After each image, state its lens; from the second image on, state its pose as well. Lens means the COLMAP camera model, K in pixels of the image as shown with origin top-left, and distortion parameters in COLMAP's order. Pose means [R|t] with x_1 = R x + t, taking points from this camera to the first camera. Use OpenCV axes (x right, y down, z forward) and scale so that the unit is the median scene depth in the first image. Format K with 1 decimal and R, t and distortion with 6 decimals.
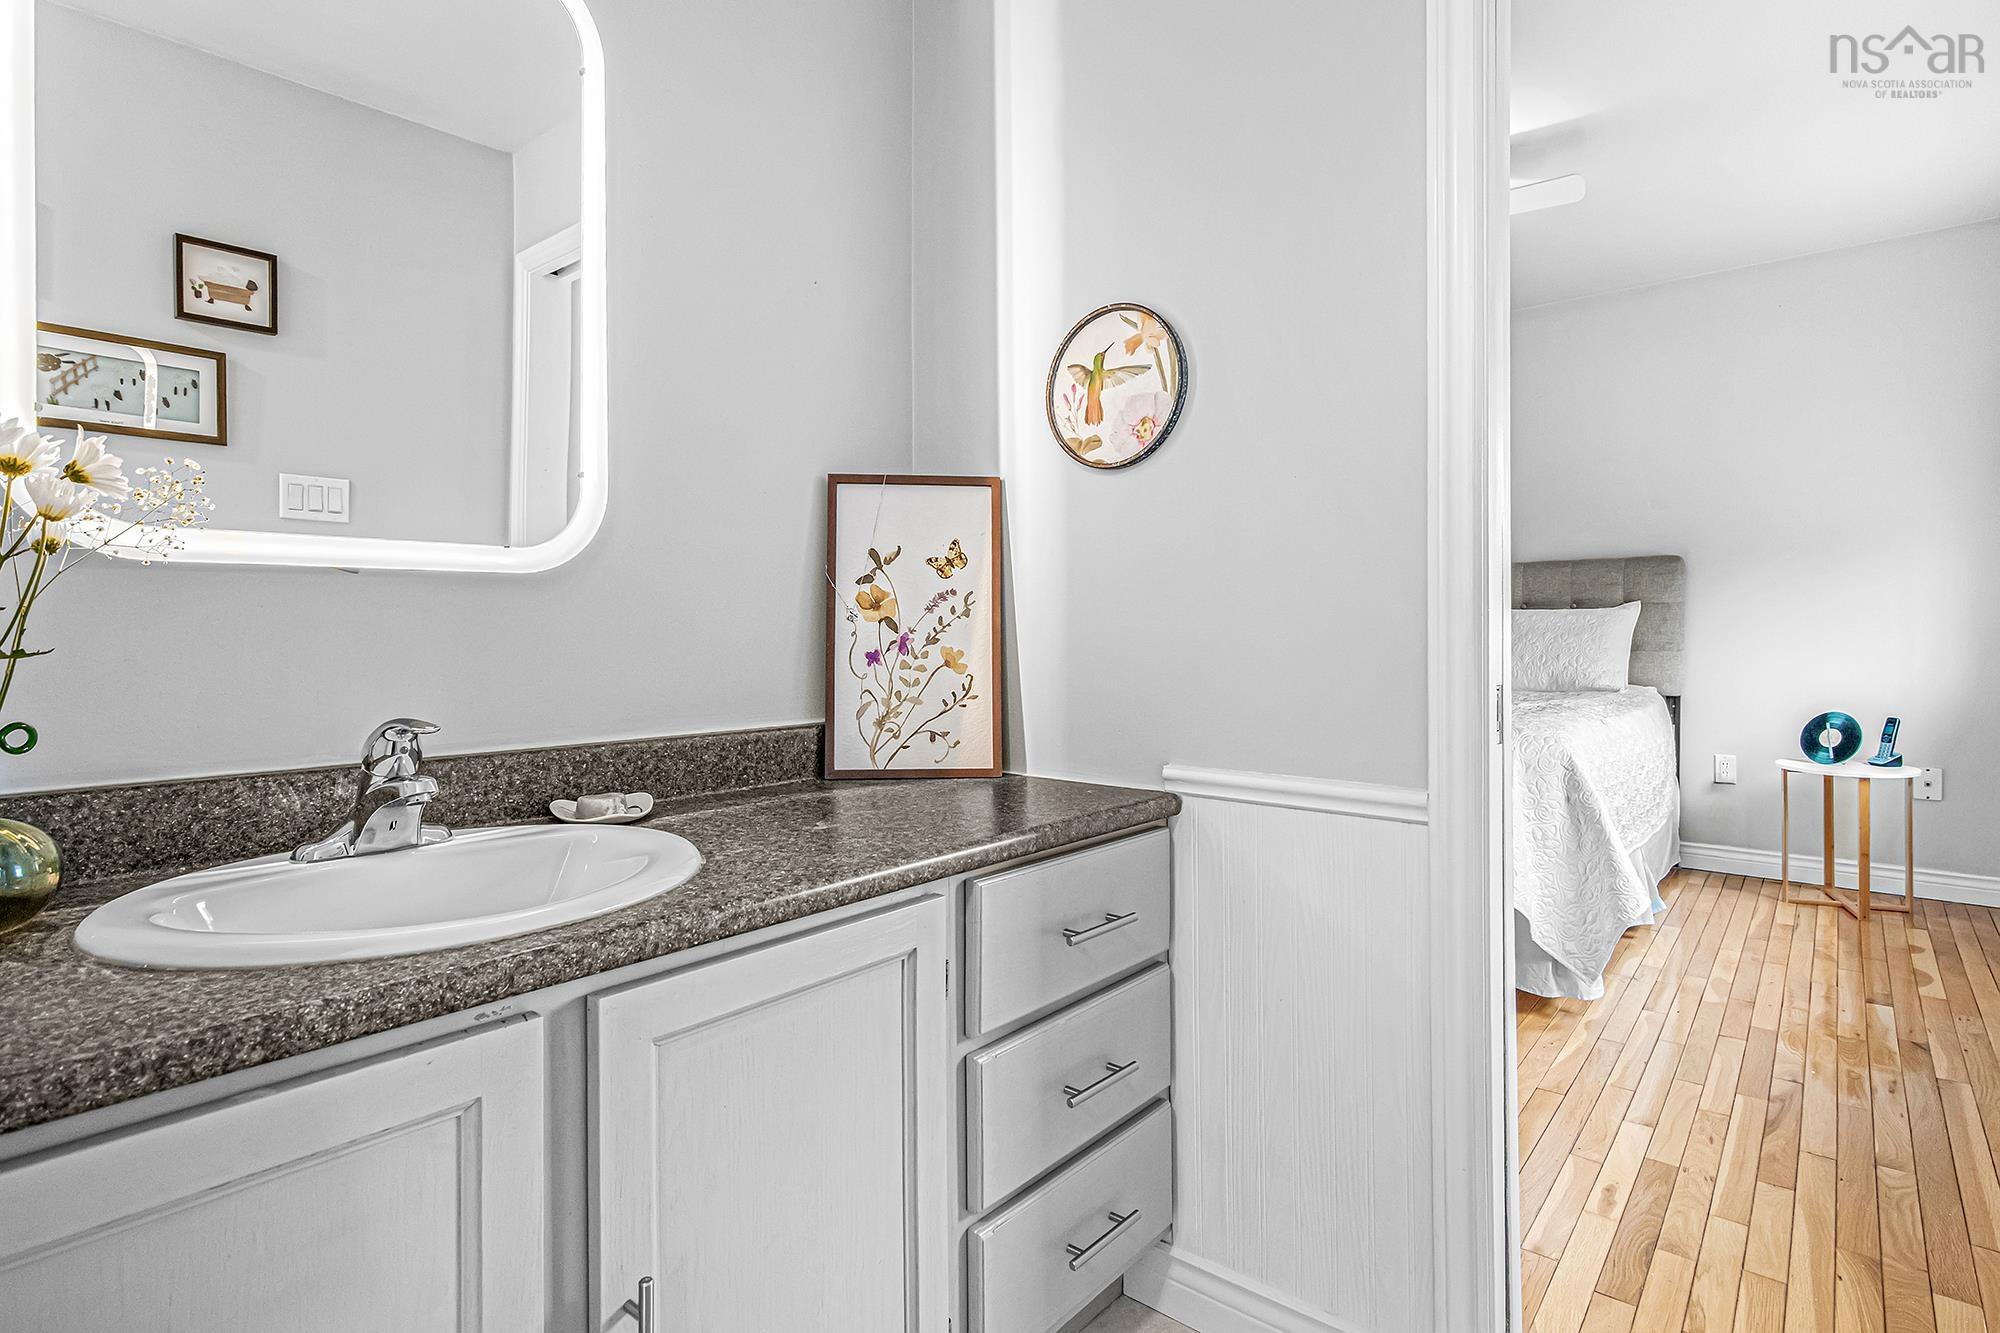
lens RADIAL K [[968.0, 0, 1001.9], [0, 968.0, 652.6], [0, 0, 1]] dist [0.001213, -0.000439]
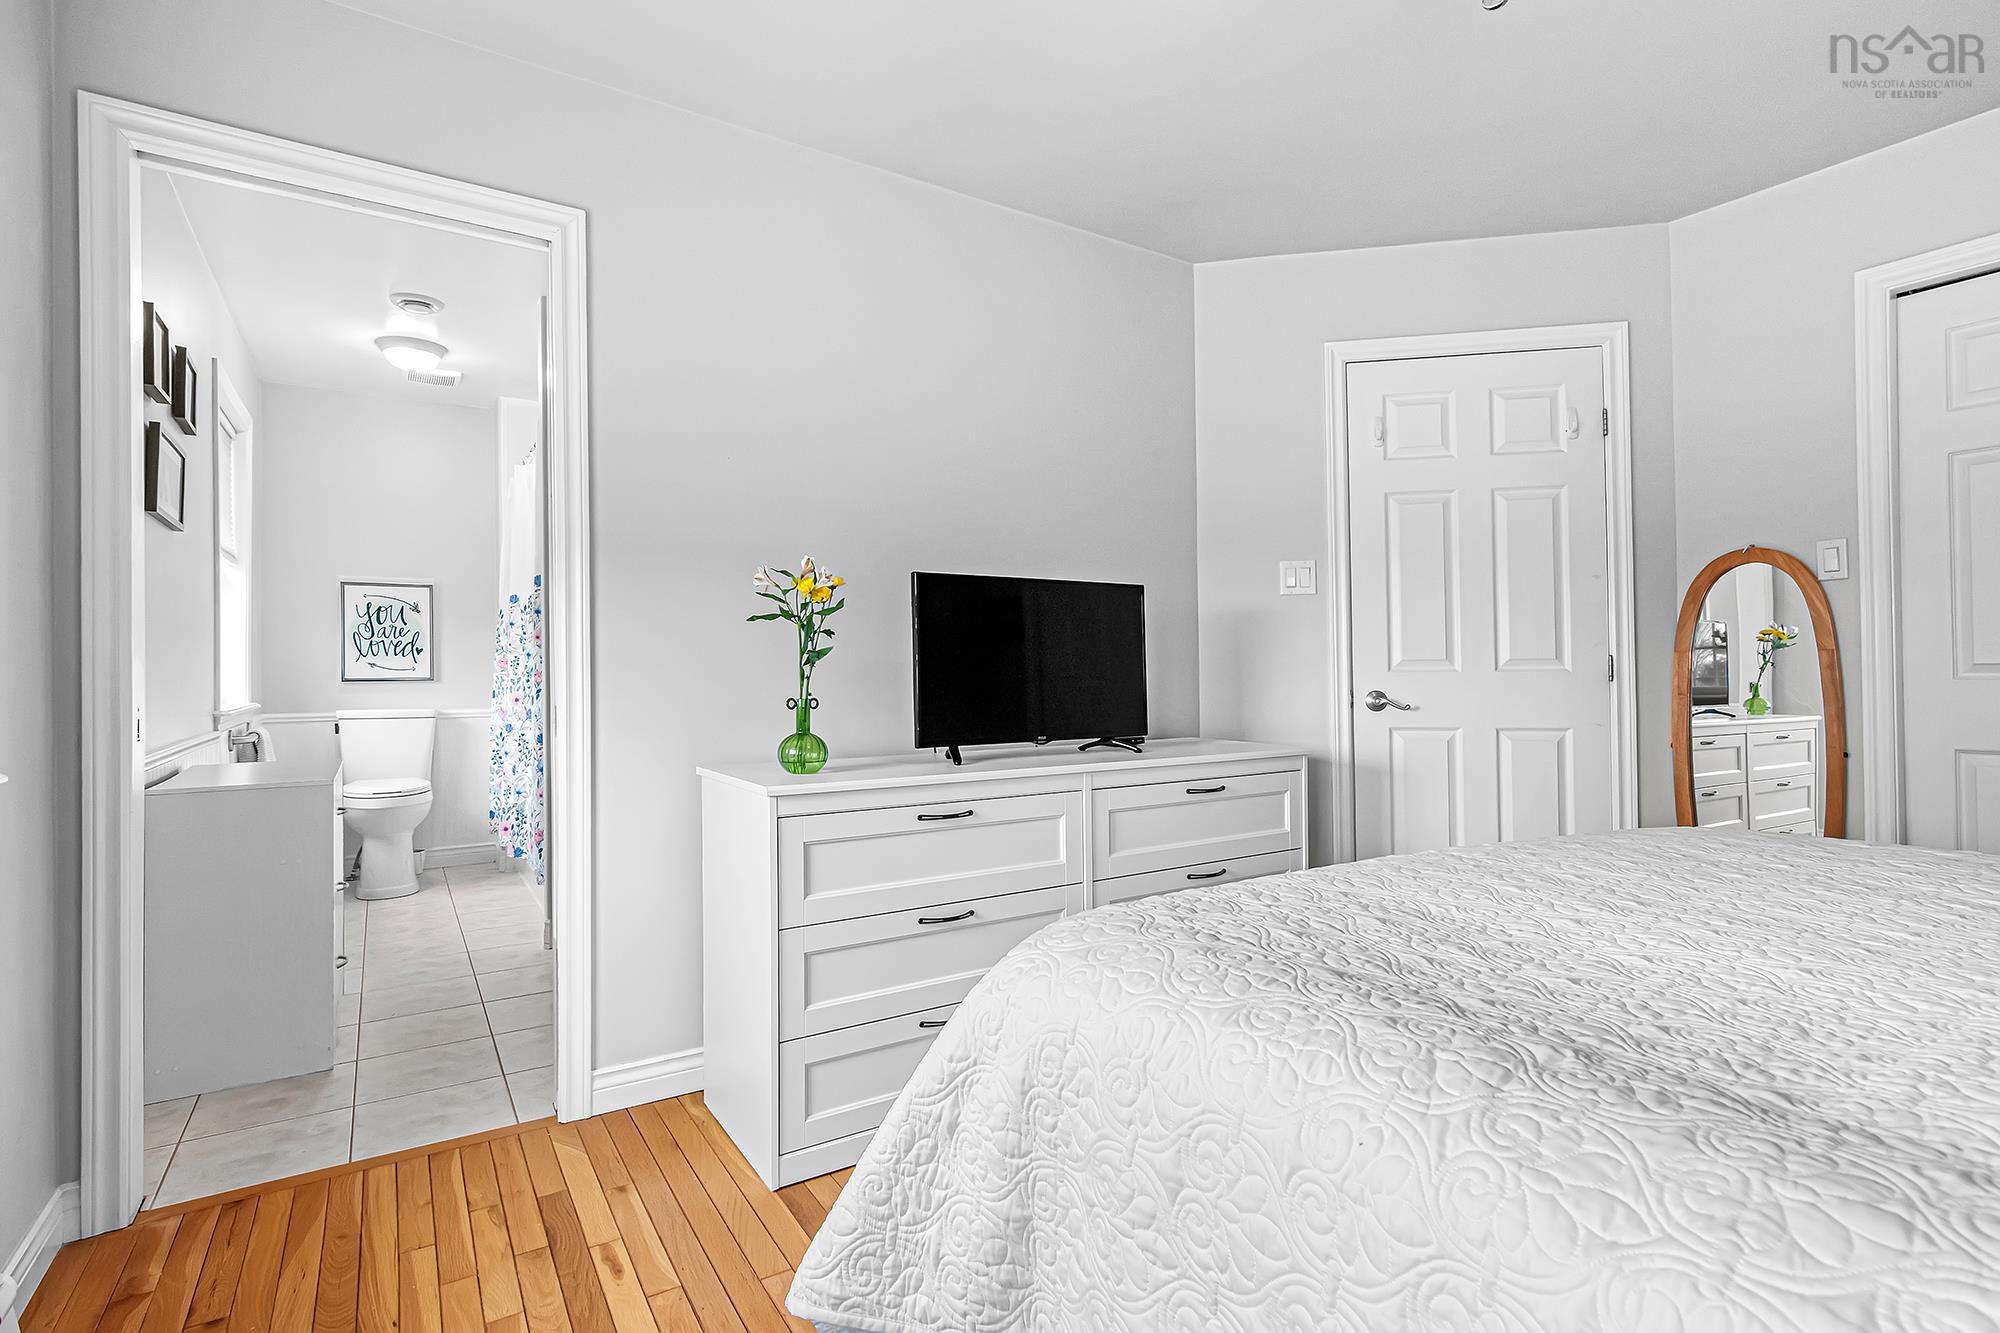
lens RADIAL K [[968.0, 0, 1002.7], [0, 968.0, 672.8], [0, 0, 1]] dist [0.001213, -0.000439]
pose [[-0.292513, -0.000020, -0.956262, 1.533525], [-0.000358, 1.000000, 0.000089, -0.021301], [0.956262, 0.000369, -0.292513, 1.769711]]
